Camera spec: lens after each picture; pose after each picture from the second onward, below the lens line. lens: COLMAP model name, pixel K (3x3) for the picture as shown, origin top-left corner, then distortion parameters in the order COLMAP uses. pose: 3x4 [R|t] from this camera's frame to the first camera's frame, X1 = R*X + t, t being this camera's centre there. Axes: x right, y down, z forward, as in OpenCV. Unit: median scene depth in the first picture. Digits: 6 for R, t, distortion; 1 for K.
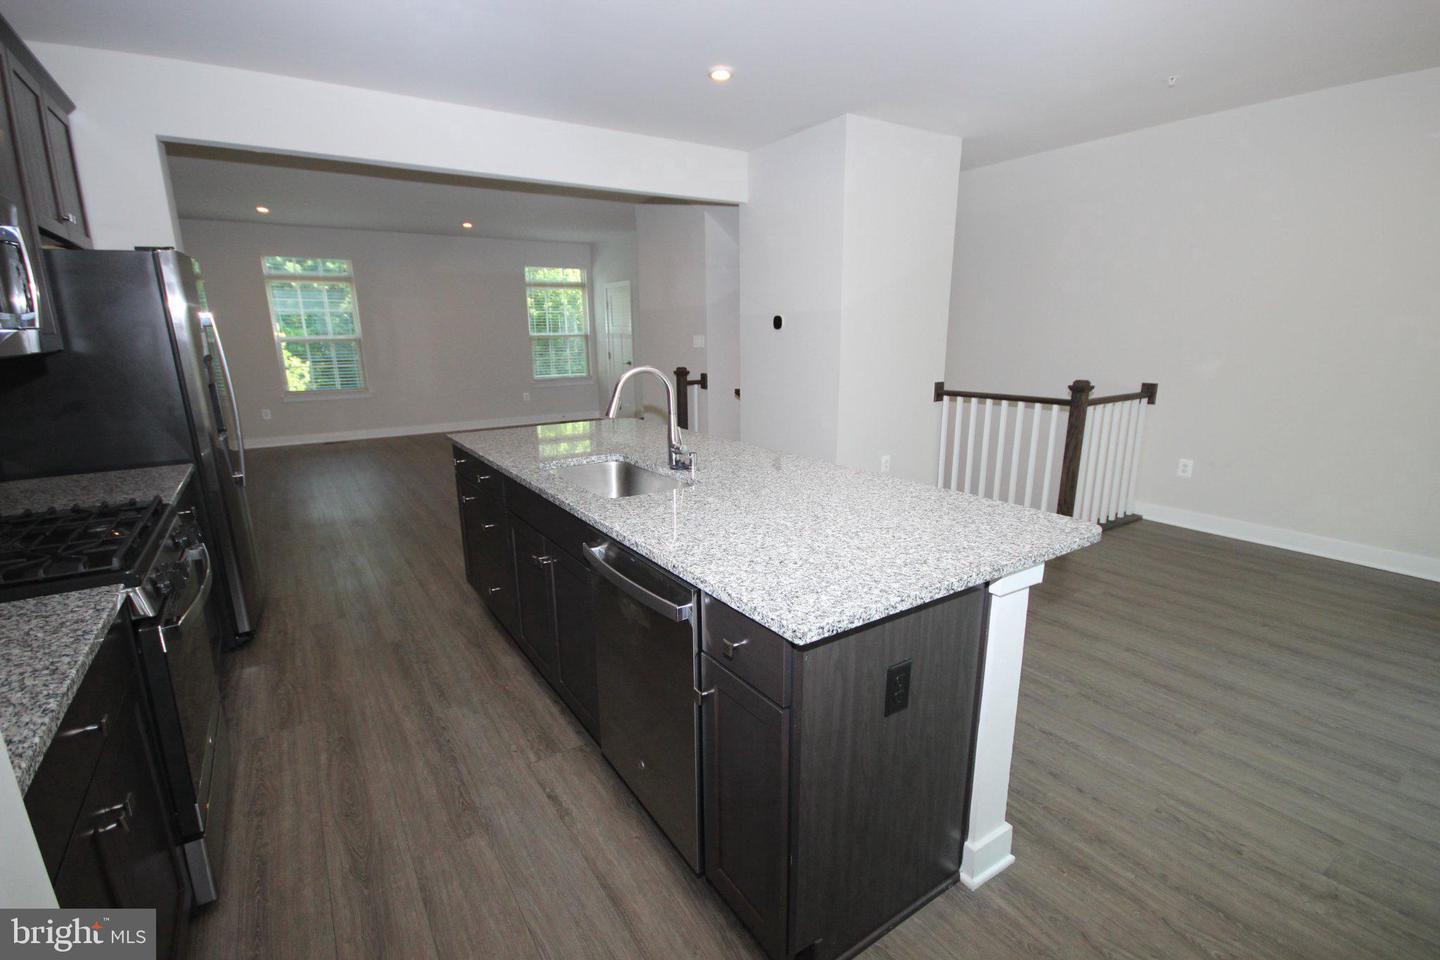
lens RADIAL K [[665.9, 0, 722.7], [0, 665.9, 484.3], [0, 0, 1]] dist [-0.002234, 0.001848]
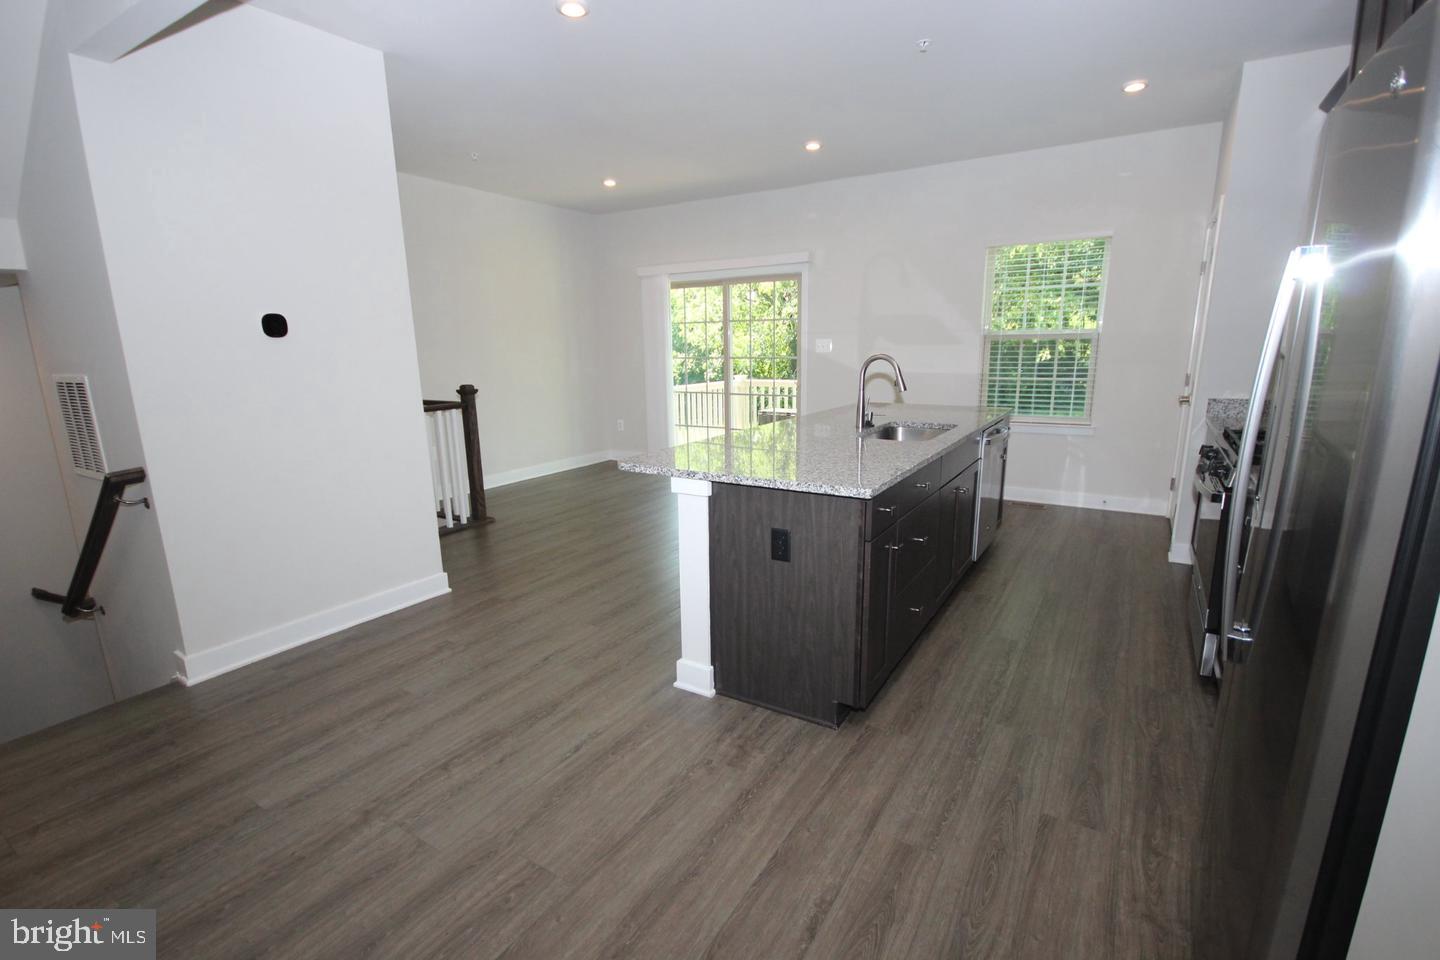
lens RADIAL K [[665.9, 0, 719.3], [0, 665.9, 492.8], [0, 0, 1]] dist [-0.002234, 0.001848]
pose [[-0.413924, -0.185985, 0.891110, -0.812092], [0.226018, 0.927257, 0.298515, -0.256584], [-0.881807, 0.324969, -0.341777, 1.204385]]
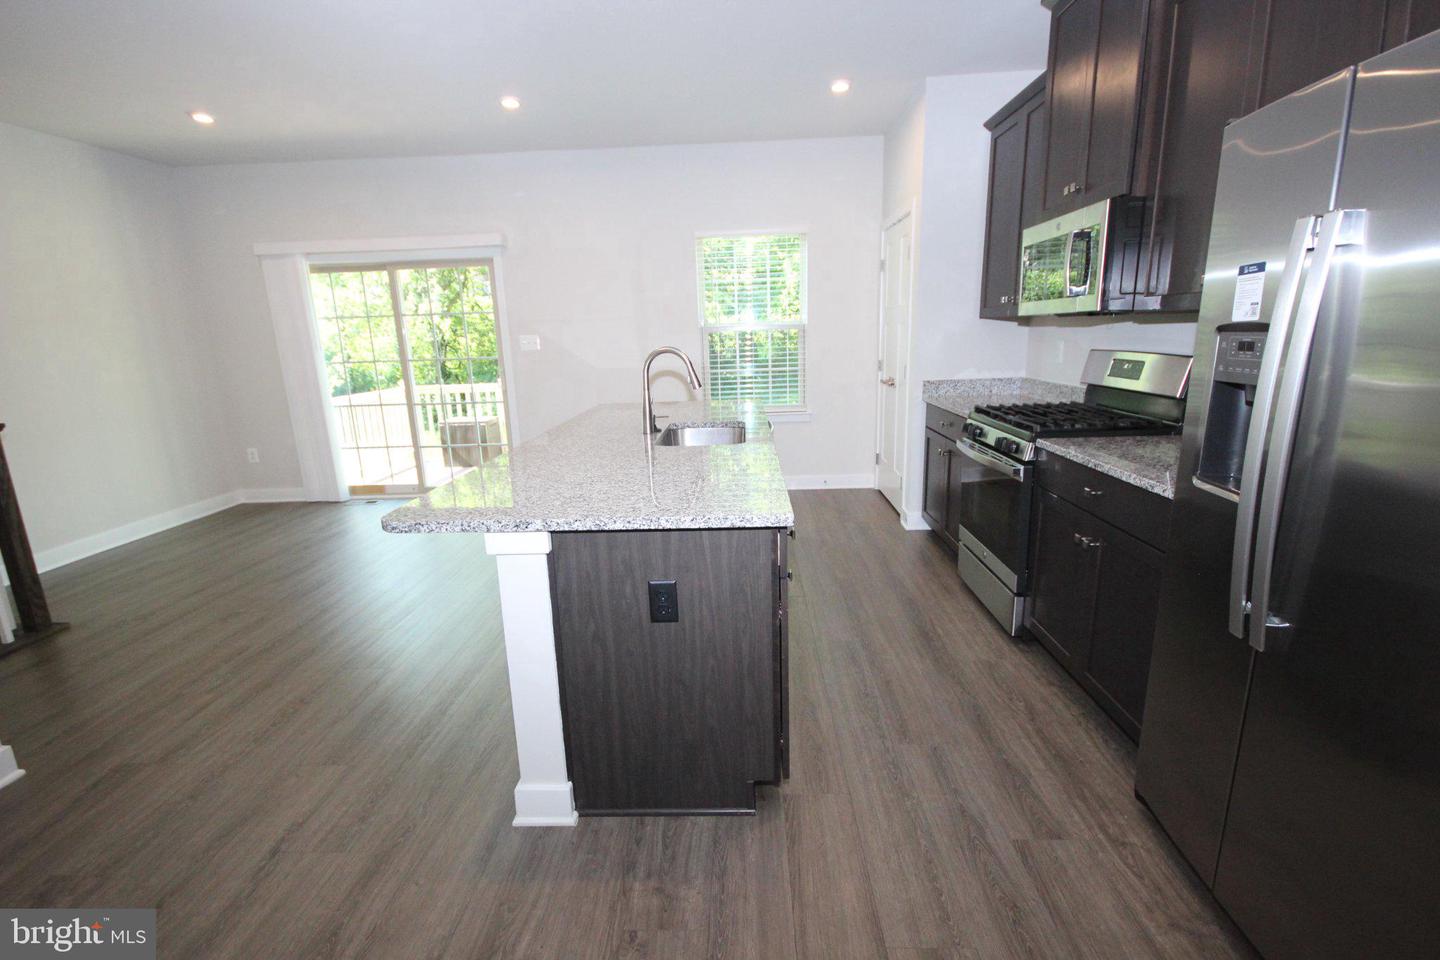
lens RADIAL K [[665.9, 0, 720.8], [0, 665.9, 491.4], [0, 0, 1]] dist [-0.002234, 0.001848]
pose [[-0.812536, -0.101860, 0.573942, -0.582793], [0.170495, 0.900026, 0.401103, -0.261660], [-0.557419, 0.423765, -0.713937, 1.233997]]
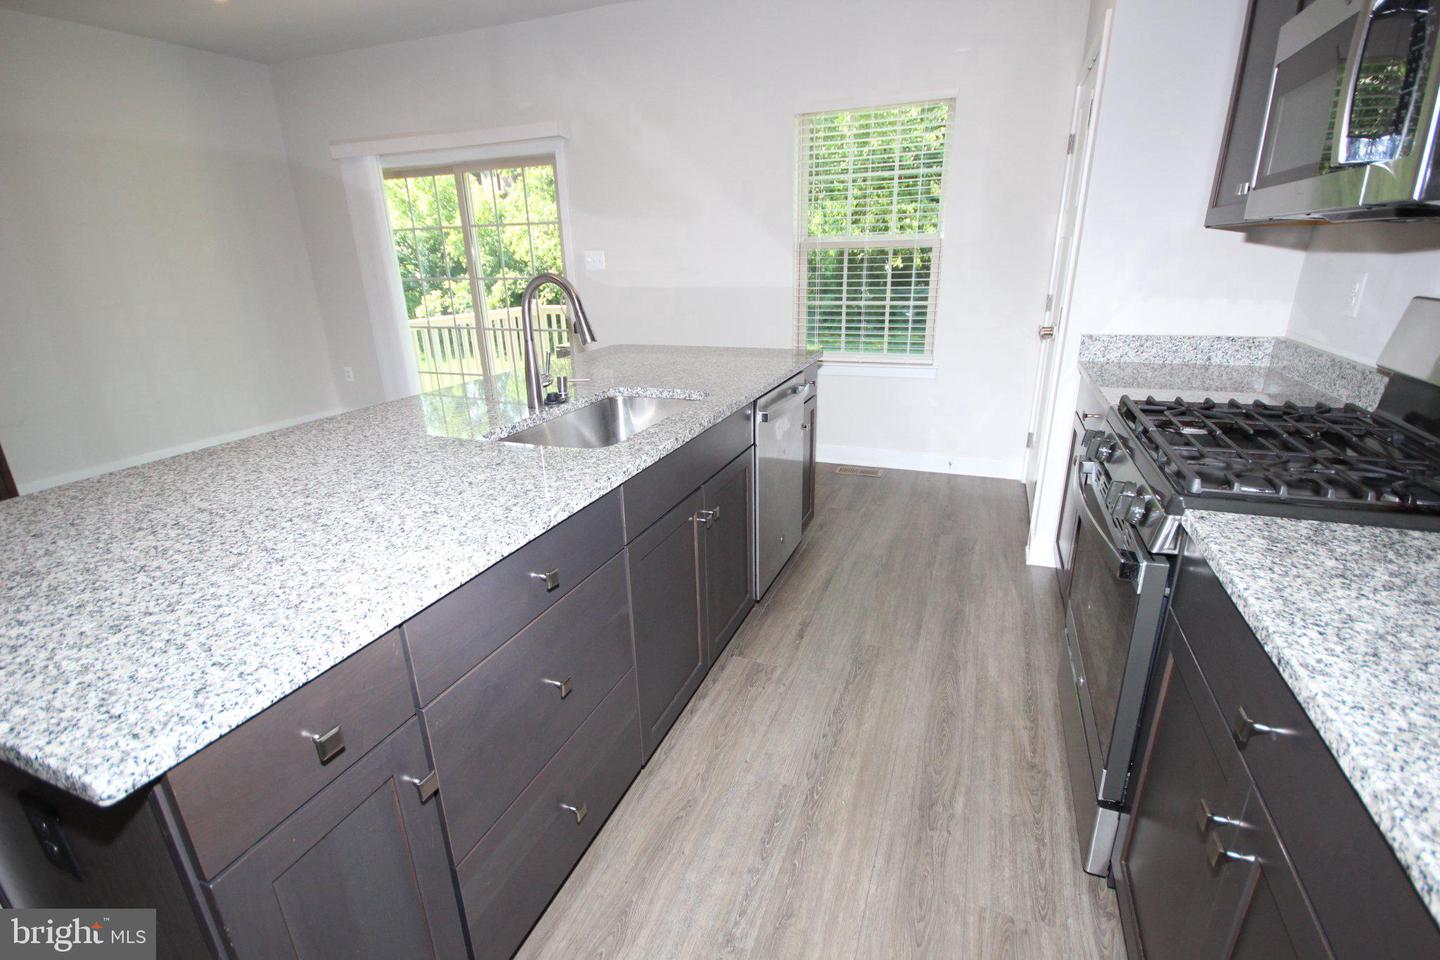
lens RADIAL K [[665.9, 0, 718.9], [0, 665.9, 498.0], [0, 0, 1]] dist [-0.002234, 0.001848]
pose [[-0.573160, -0.260601, 0.776900, -0.558769], [0.213086, 0.868069, 0.448387, -0.163162], [-0.791253, 0.422544, -0.442012, 0.835820]]
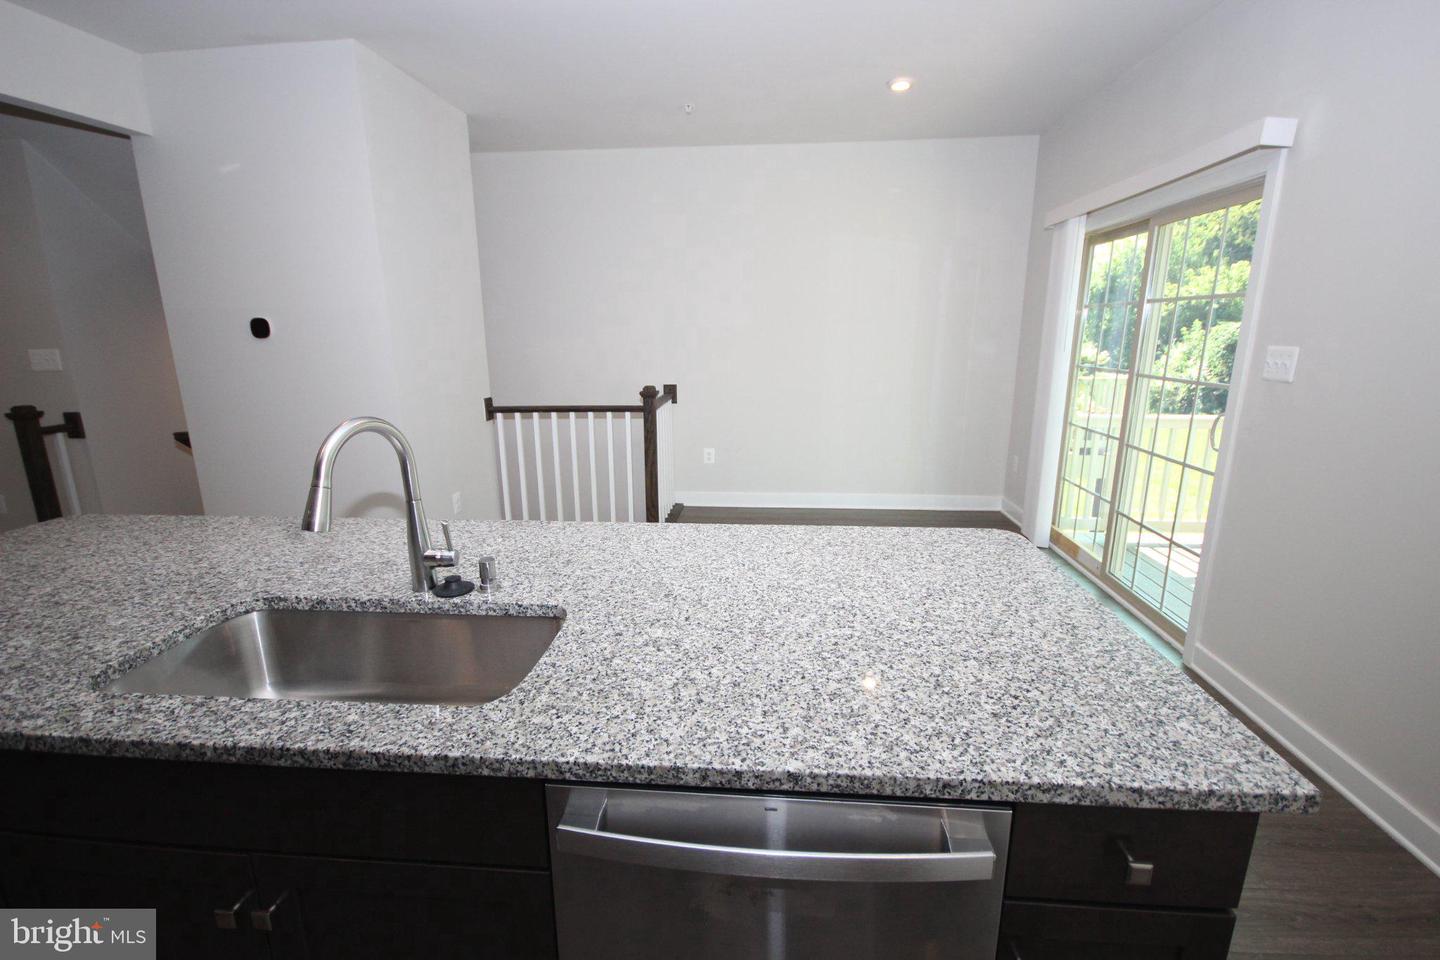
lens RADIAL K [[665.9, 0, 720.0], [0, 665.9, 486.3], [0, 0, 1]] dist [-0.002234, 0.001848]
pose [[0.625992, -0.176361, 0.759625, -0.223108], [0.179702, 0.980499, 0.079552, -0.076973], [-0.758842, 0.086707, 0.645477, 0.308881]]
